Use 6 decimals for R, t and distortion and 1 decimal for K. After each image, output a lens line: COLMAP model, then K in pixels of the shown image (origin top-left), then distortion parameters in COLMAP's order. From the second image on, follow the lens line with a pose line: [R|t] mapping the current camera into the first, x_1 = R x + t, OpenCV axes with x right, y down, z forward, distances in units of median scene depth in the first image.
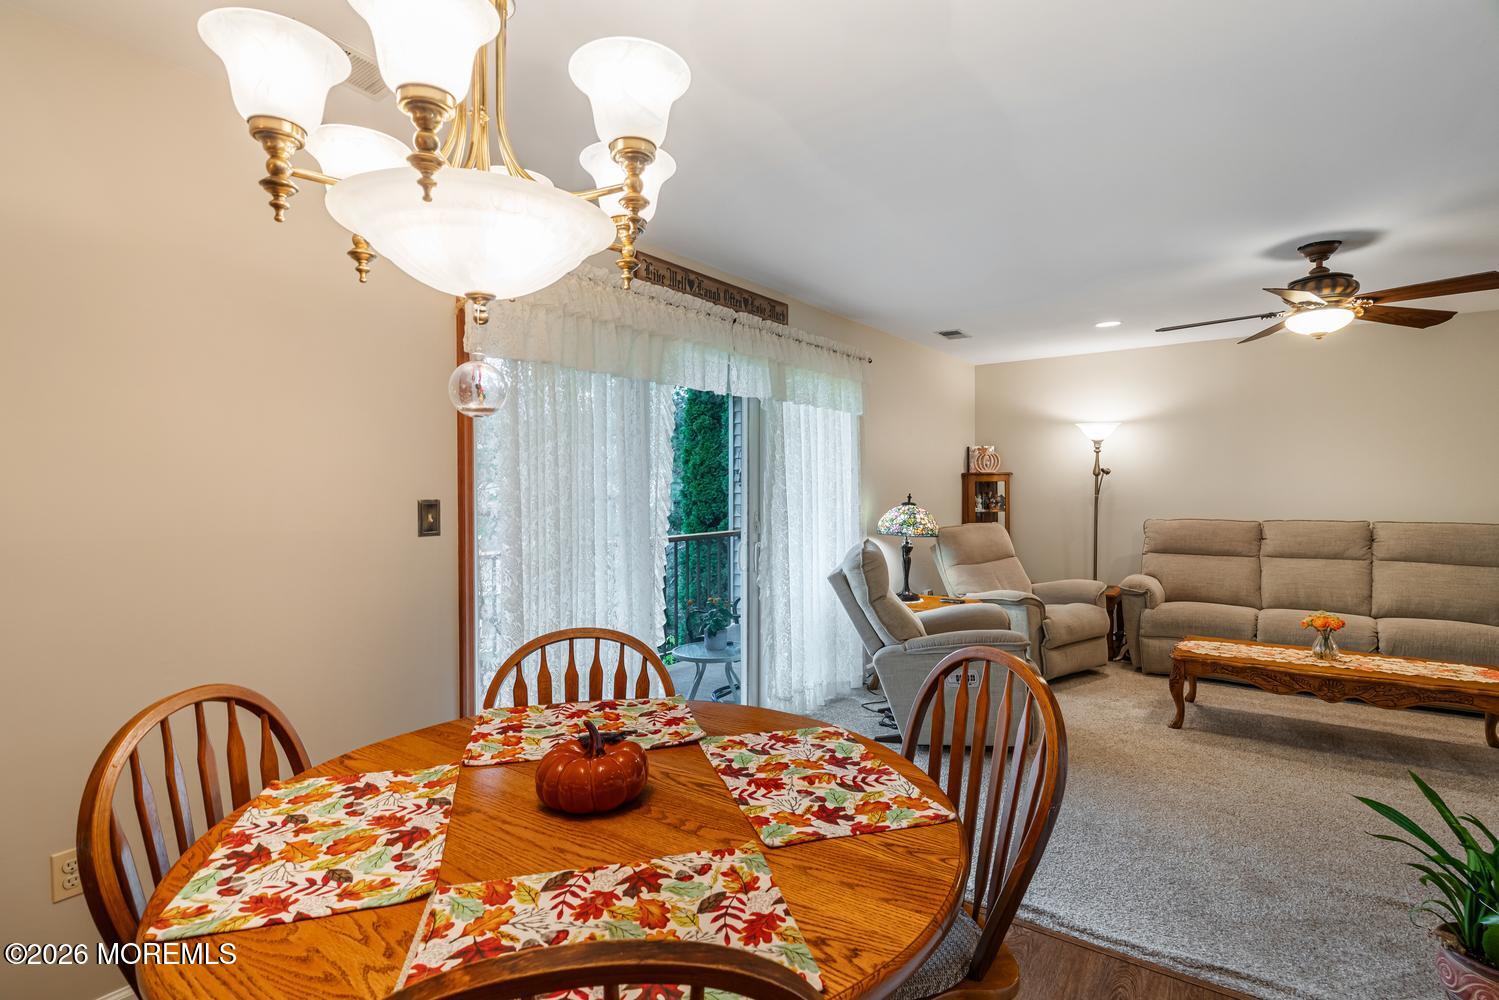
lens RADIAL K [[723.5, 0, 749.5], [0, 723.5, 500.0], [0, 0, 1]] dist [0.000981, 0.000608]
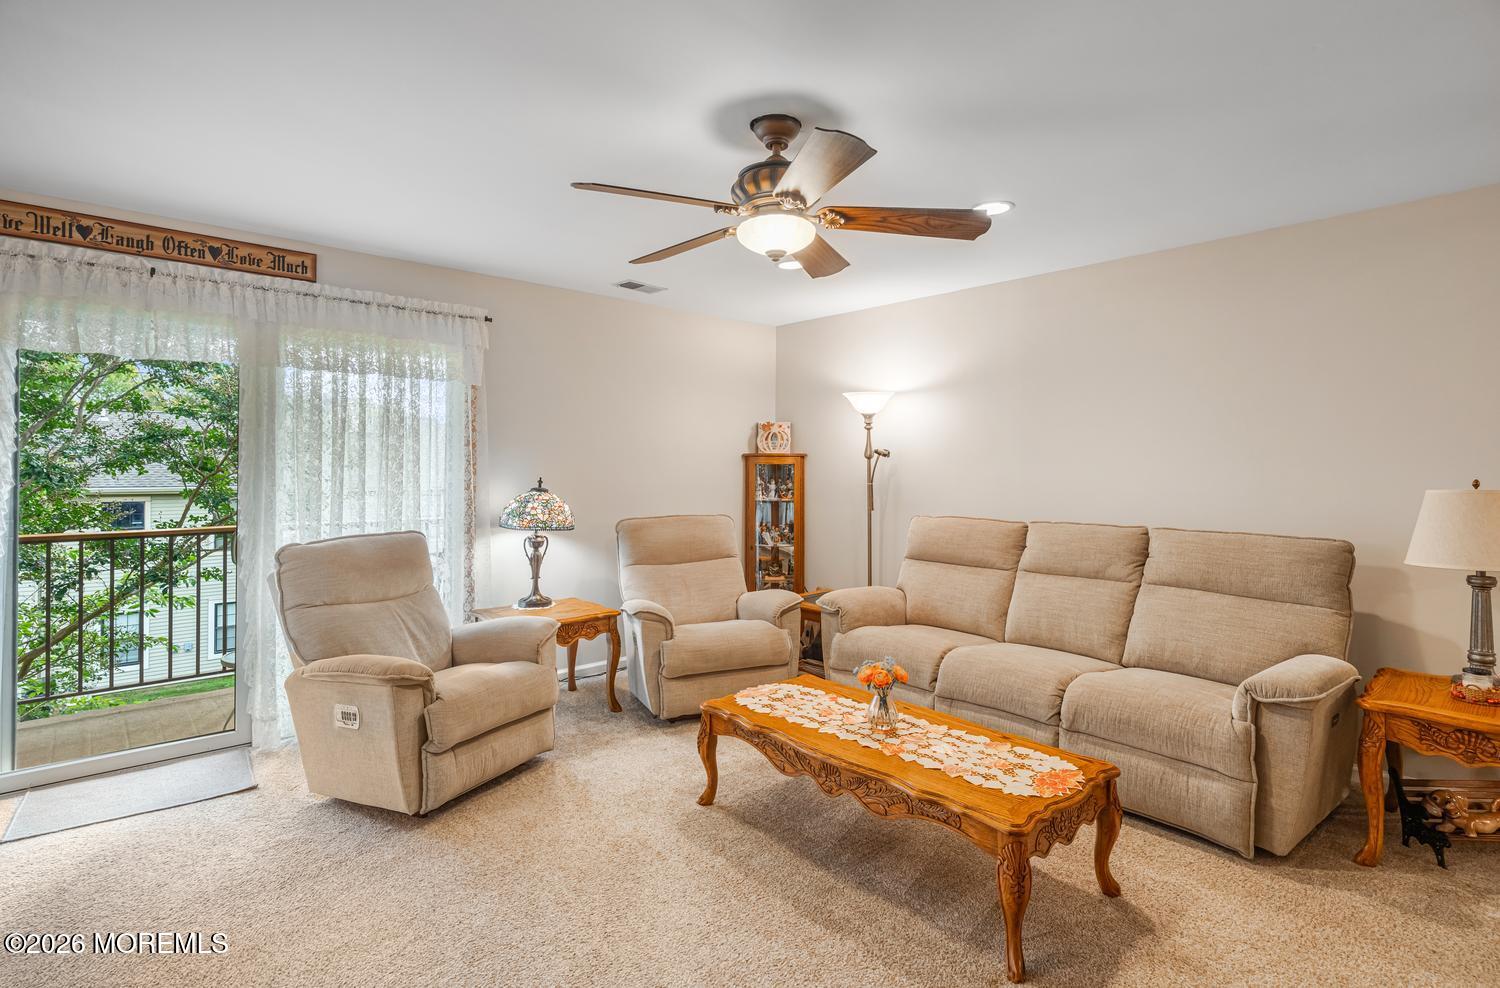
lens RADIAL K [[737.0, 0, 740.8], [0, 737.0, 464.4], [0, 0, 1]] dist [0.000602, 0.001089]
pose [[0.978758, 0.012597, -0.204633, 0.843552], [-0.016866, 0.999675, -0.019131, -0.015575], [0.204326, 0.022176, 0.978652, 0.295406]]
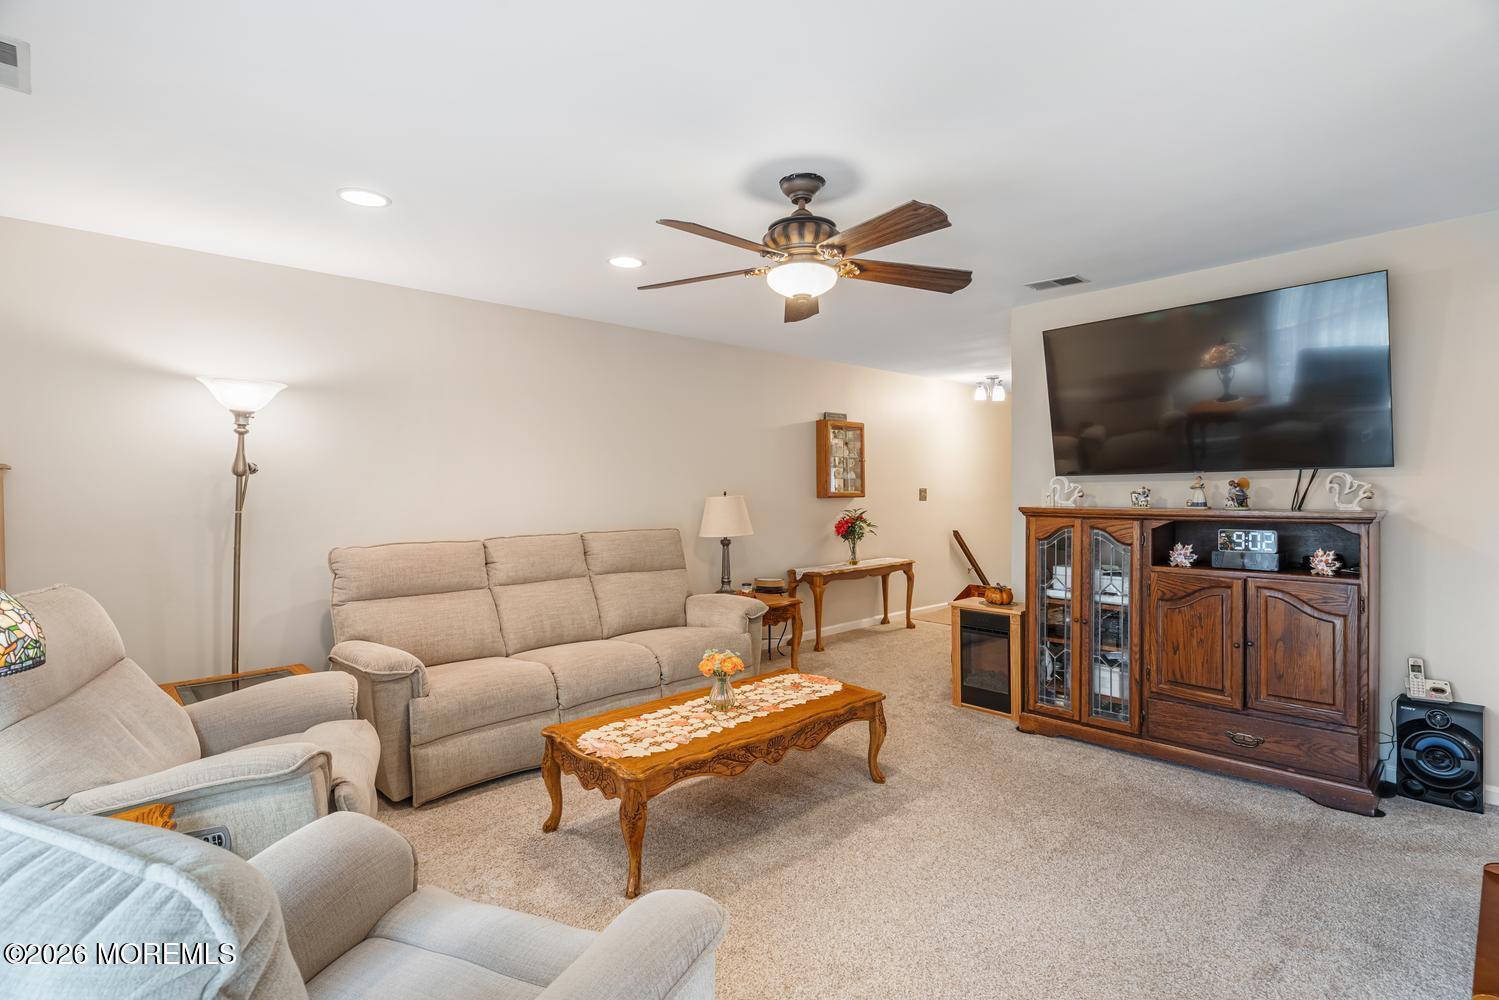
lens RADIAL K [[723.5, 0, 749.5], [0, 723.5, 500.0], [0, 0, 1]] dist [0.000981, 0.000608]
pose [[0.185962, -0.011104, 0.982494, 0.015893], [0.021531, 0.999742, 0.007224, -0.018185], [-0.982321, 0.019810, 0.186153, 0.857010]]
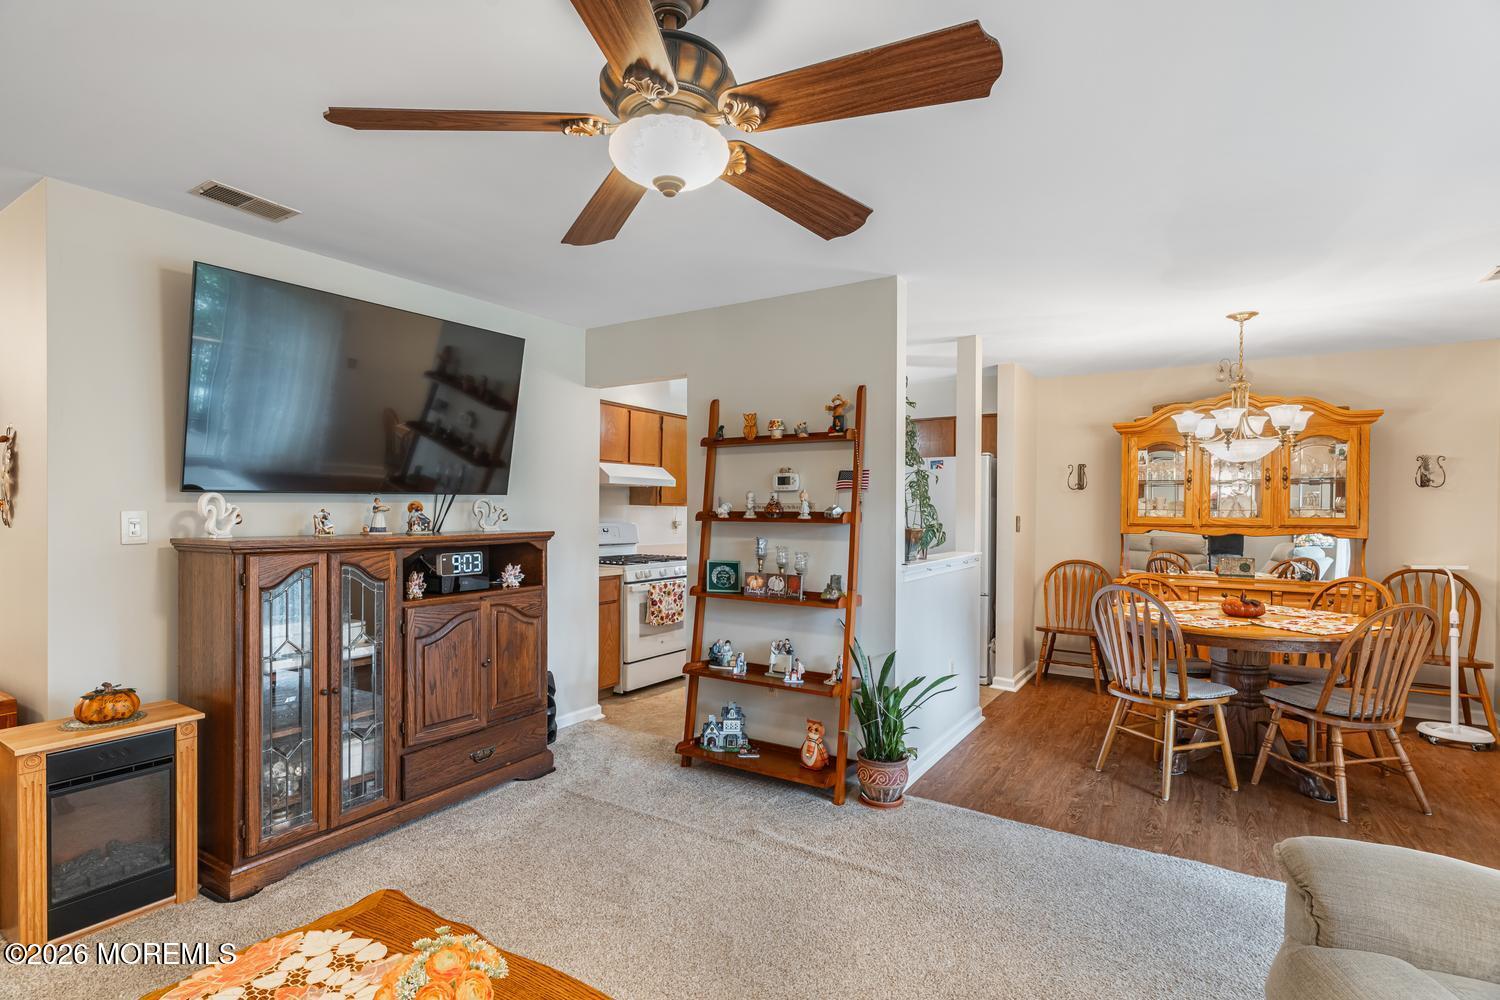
lens RADIAL K [[724.0, 0, 750.0], [0, 724.0, 500.0], [0, 0, 1]] dist [0.000981, 0.000608]
pose [[-0.998093, 0.000991, -0.061714, 0.718063], [0.000637, 0.999983, 0.005753, -0.033901], [0.061718, 0.005703, -0.998077, 1.373332]]
